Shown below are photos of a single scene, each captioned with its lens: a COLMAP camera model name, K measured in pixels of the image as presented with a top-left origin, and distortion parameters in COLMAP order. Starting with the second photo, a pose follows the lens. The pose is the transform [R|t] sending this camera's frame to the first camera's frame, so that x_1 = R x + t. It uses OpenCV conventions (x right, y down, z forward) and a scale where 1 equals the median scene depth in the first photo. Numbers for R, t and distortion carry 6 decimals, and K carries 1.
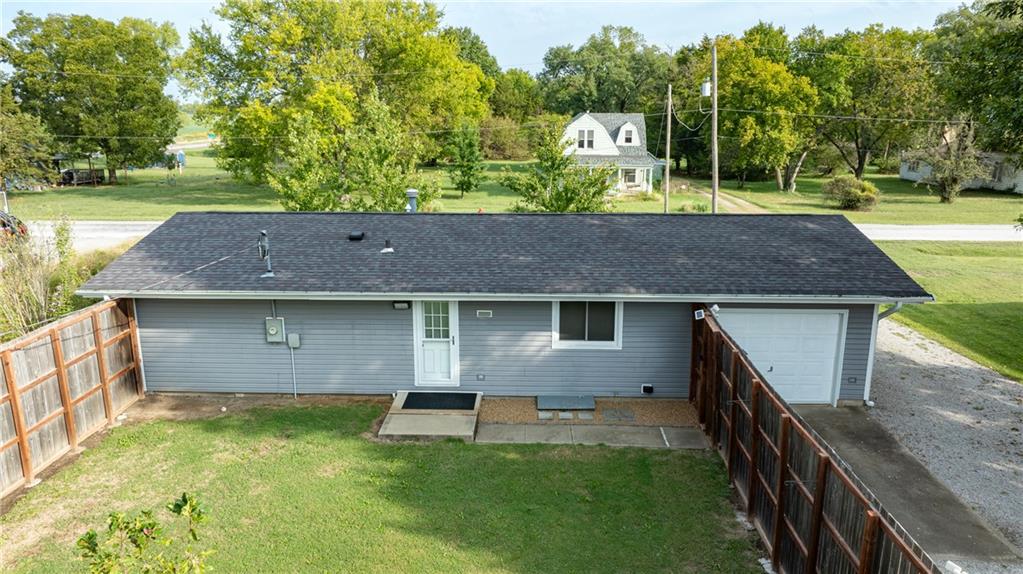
lens RADIAL K [[723.5, 0, 513.6], [0, 723.5, 283.2], [0, 0, 1]] dist [-0.012305, -0.004495]
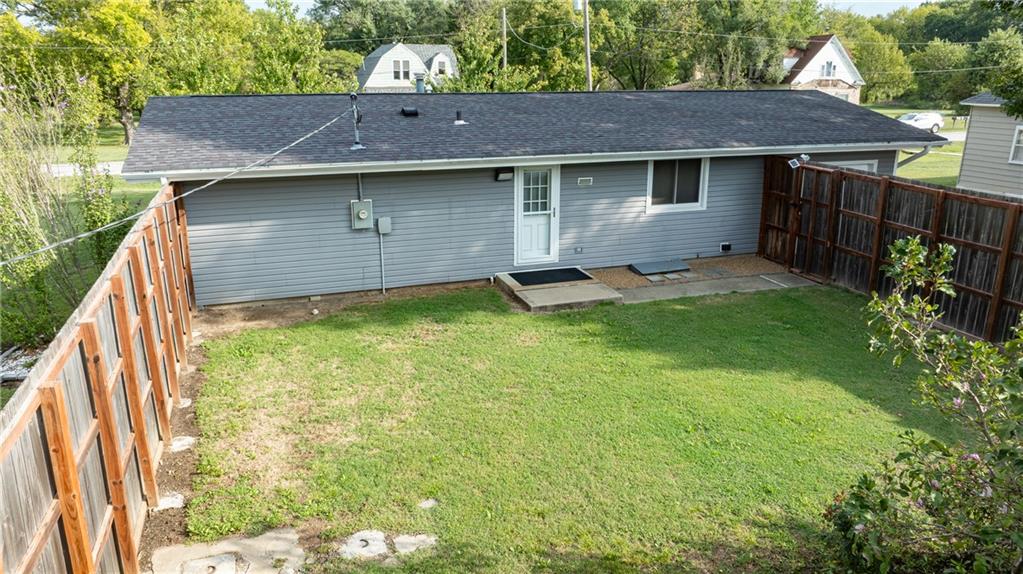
lens RADIAL K [[726.0, 0, 515.8], [0, 726.0, 287.8], [0, 0, 1]] dist [-0.019448, -0.002971]
pose [[0.930693, -0.103942, 0.350724, -0.467208], [0.082008, 0.993663, 0.076865, 0.099043], [-0.356491, -0.042776, 0.933319, 0.129433]]
